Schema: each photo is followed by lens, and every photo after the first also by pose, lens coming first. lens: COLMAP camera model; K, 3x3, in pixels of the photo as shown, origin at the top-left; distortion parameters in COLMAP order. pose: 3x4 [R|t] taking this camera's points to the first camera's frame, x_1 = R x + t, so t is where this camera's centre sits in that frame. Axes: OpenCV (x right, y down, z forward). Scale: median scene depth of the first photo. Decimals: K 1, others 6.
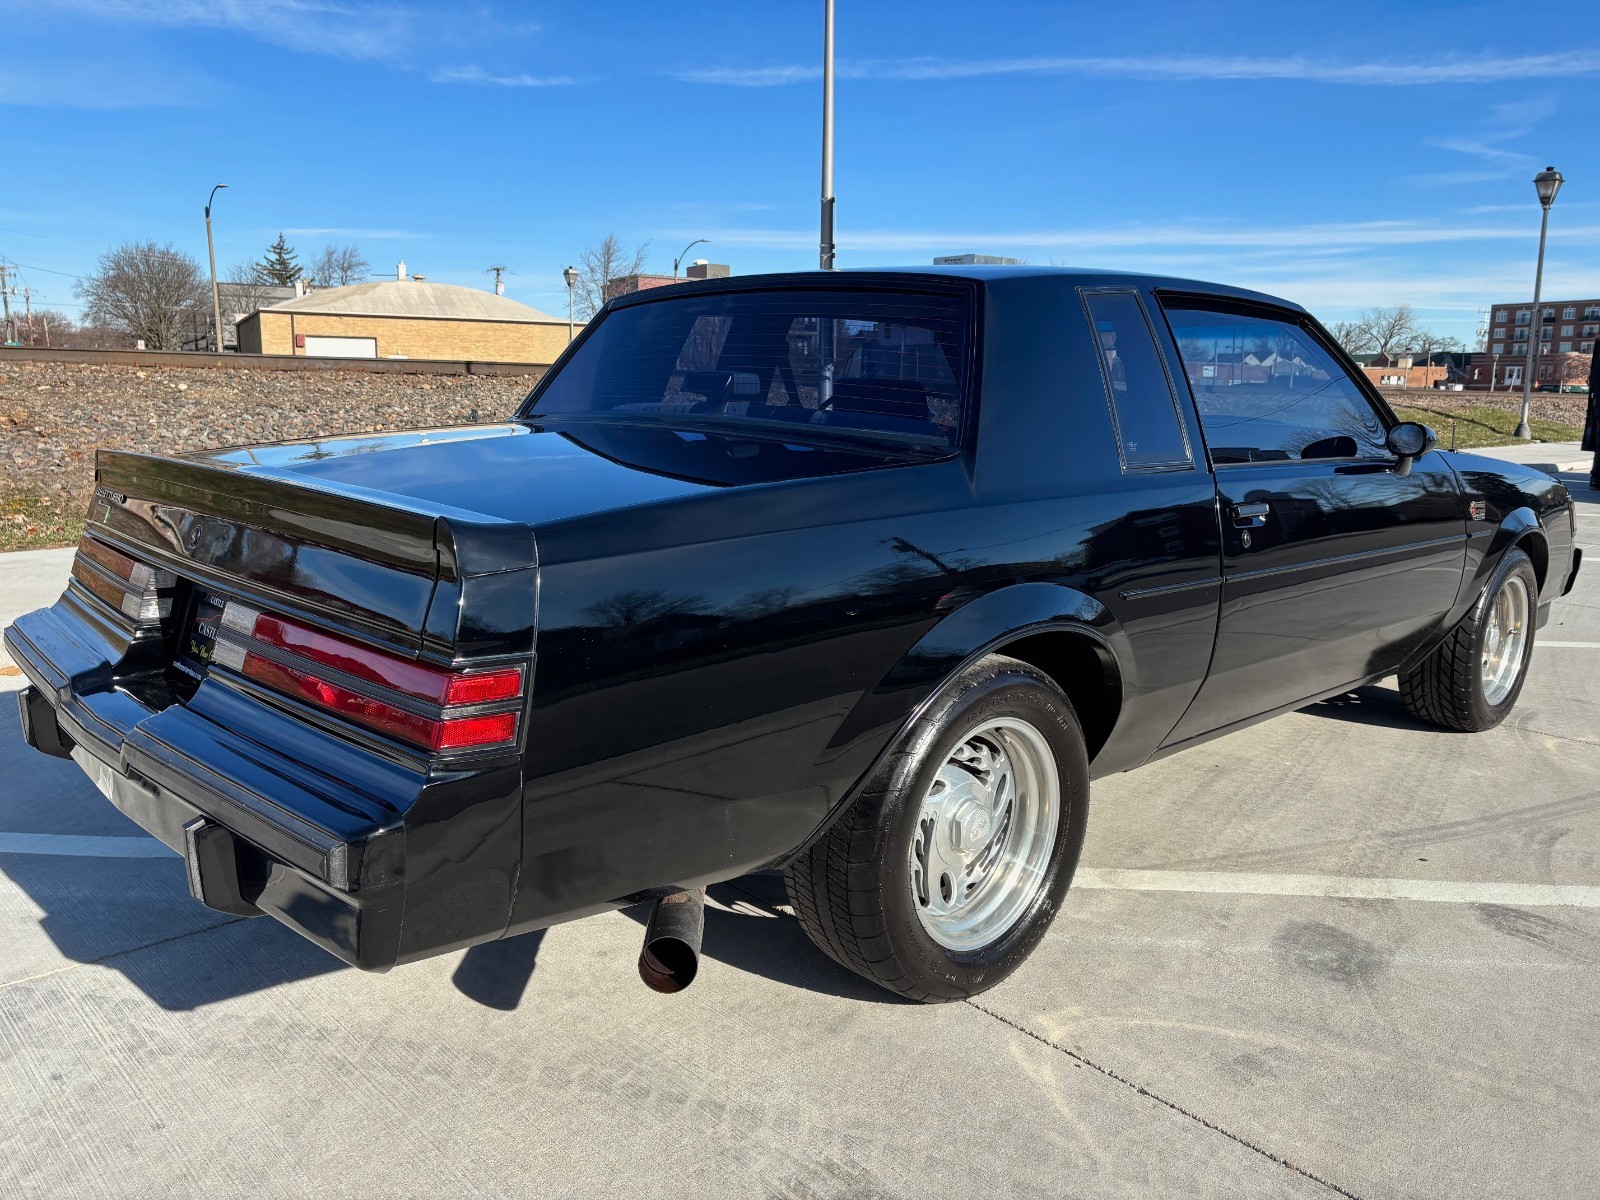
lens RADIAL K [[1202.7, 0, 784.4], [0, 1202.7, 600.4], [0, 0, 1]] dist [0.039312, -0.037849]
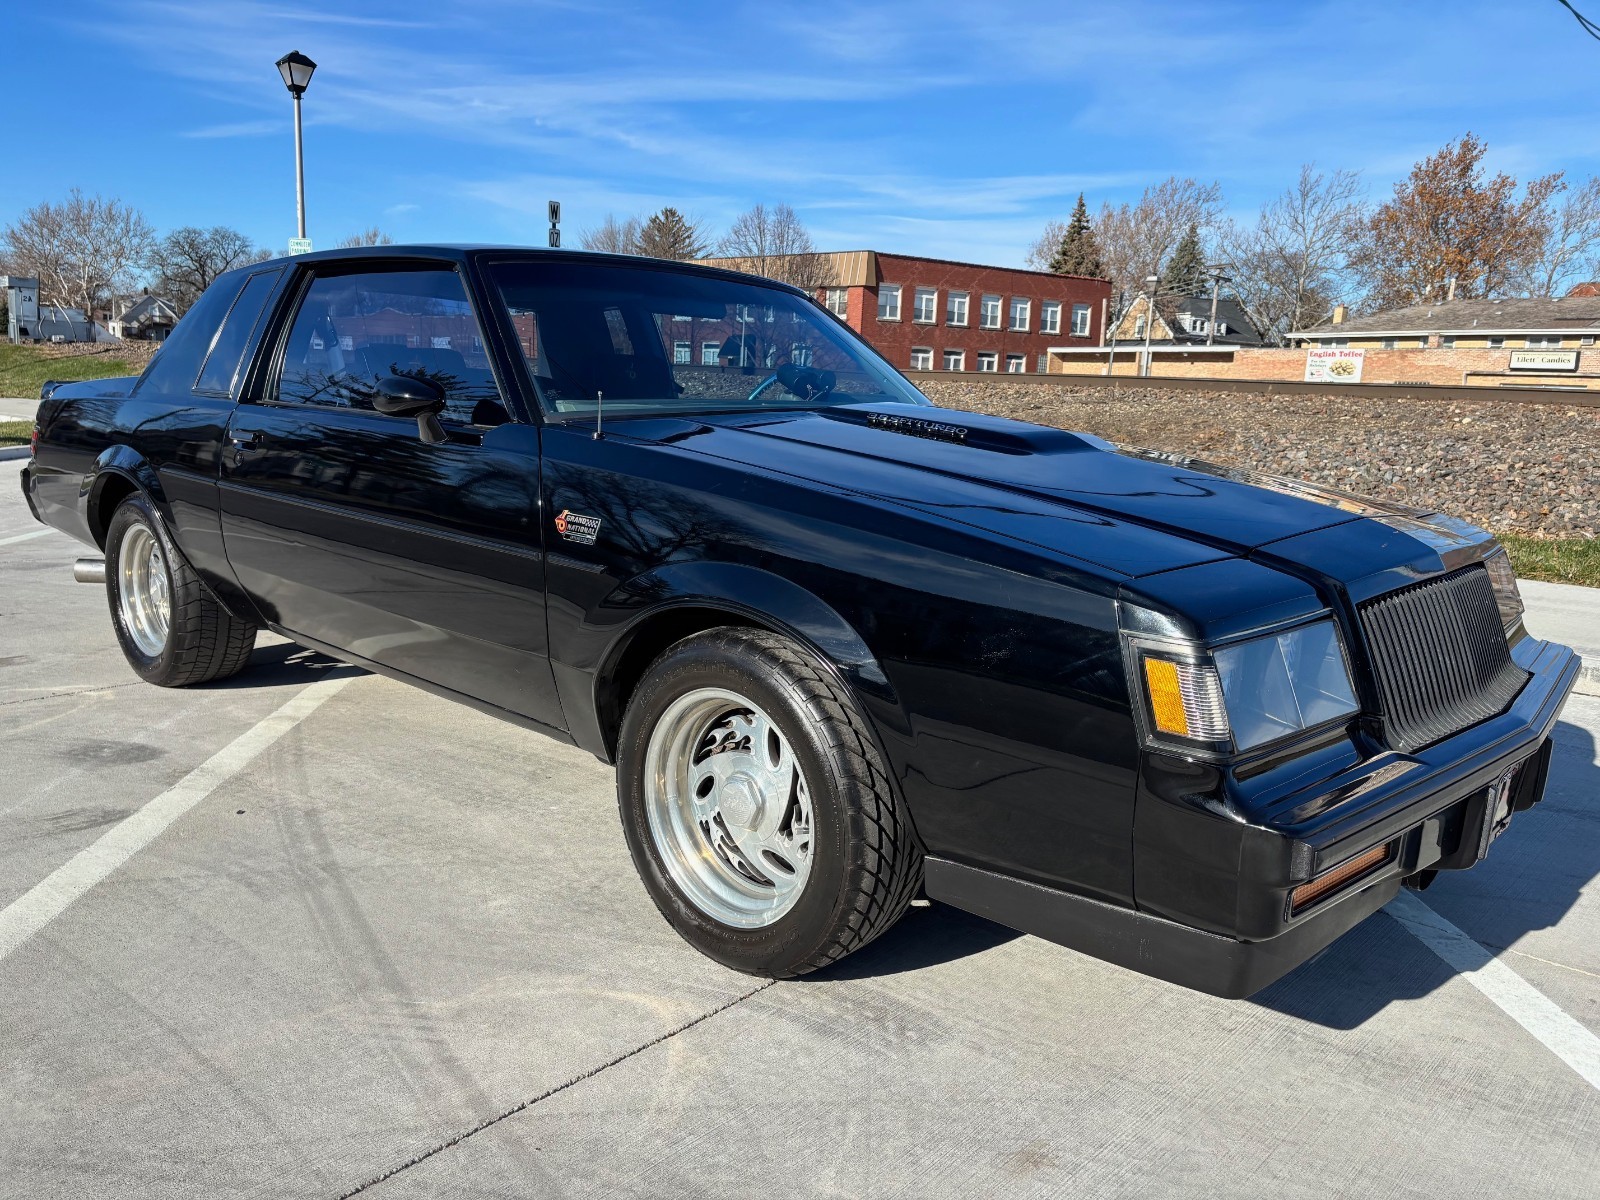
lens RADIAL K [[1205.4, 0, 804.3], [0, 1205.4, 597.6], [0, 0, 1]] dist [0.061317, -0.056951]
pose [[0.089352, 0.160120, -0.983045, 0.090650], [-0.218179, 0.966168, 0.137540, -0.011391], [0.971810, 0.202191, 0.121264, 0.077395]]
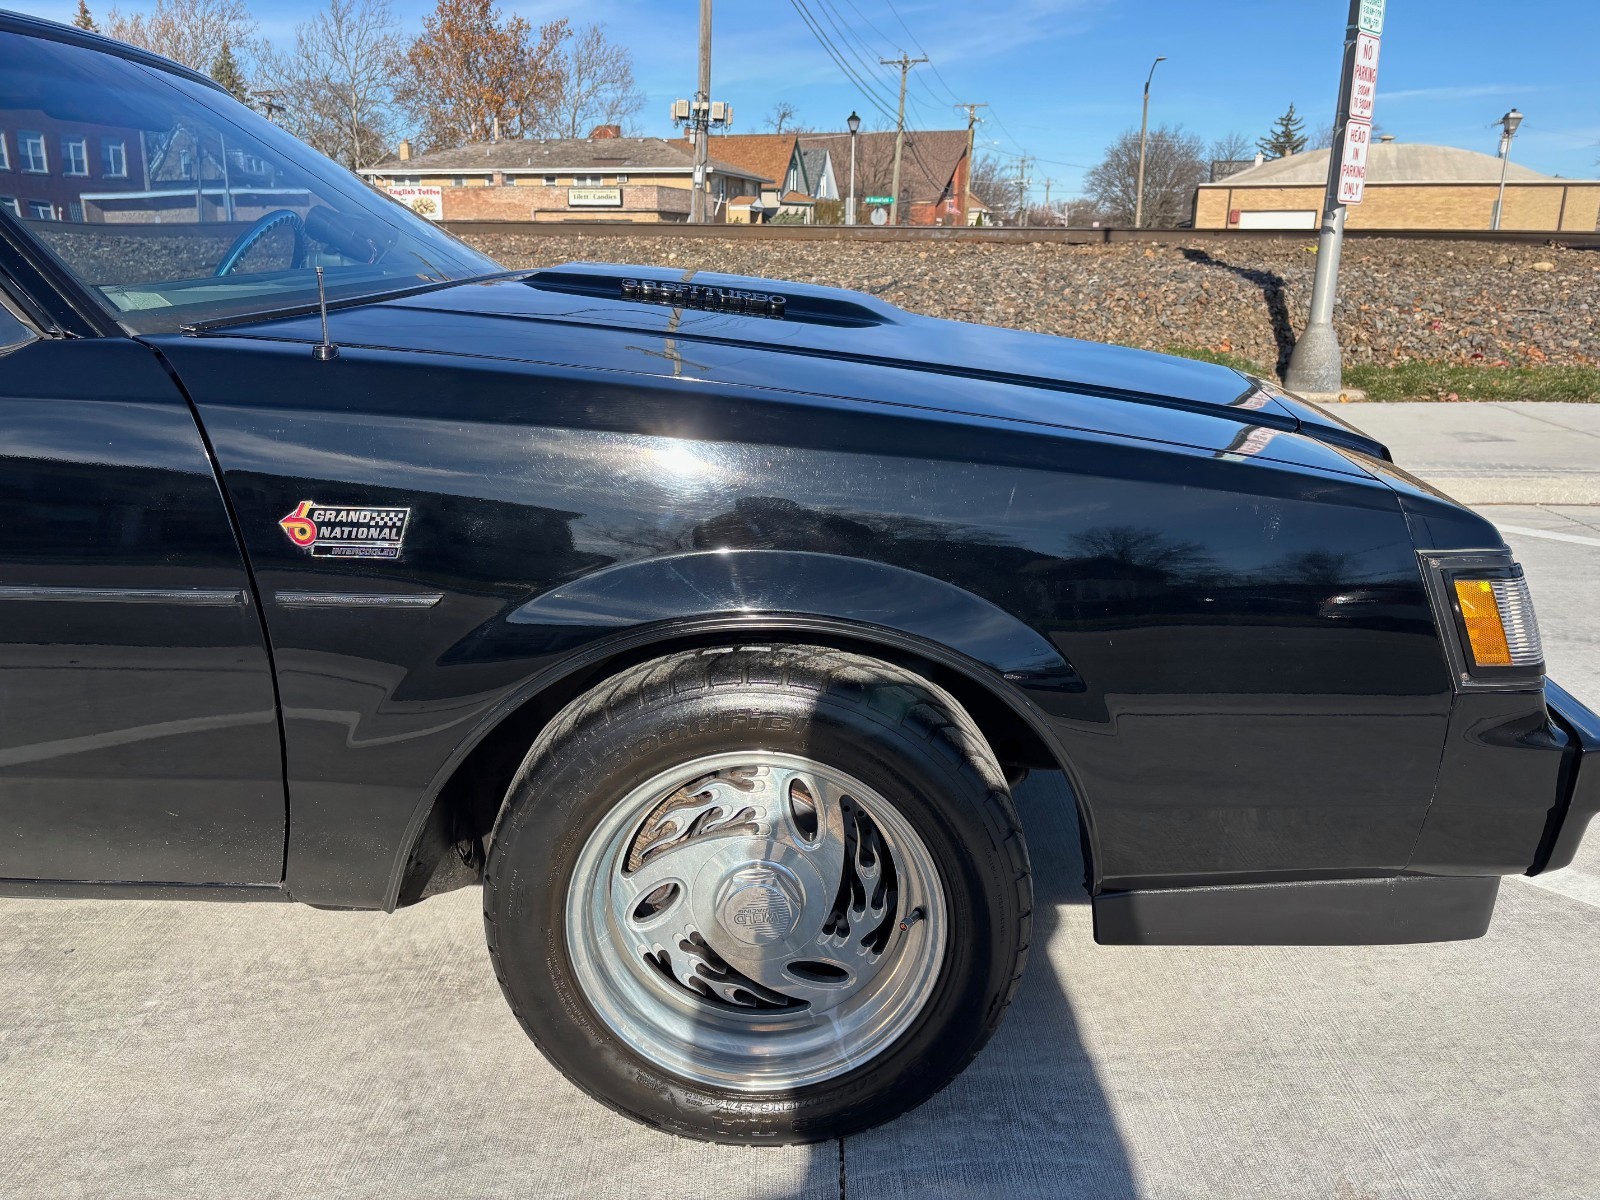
lens RADIAL K [[1214.1, 0, 794.9], [0, 1214.1, 593.0], [0, 0, 1]] dist [-0.010266, 0.060751]
pose [[0.718510, 0.179572, -0.671936, 0.066322], [-0.120356, 0.983622, 0.134170, -0.008776], [0.685024, -0.015531, 0.728355, 0.061732]]
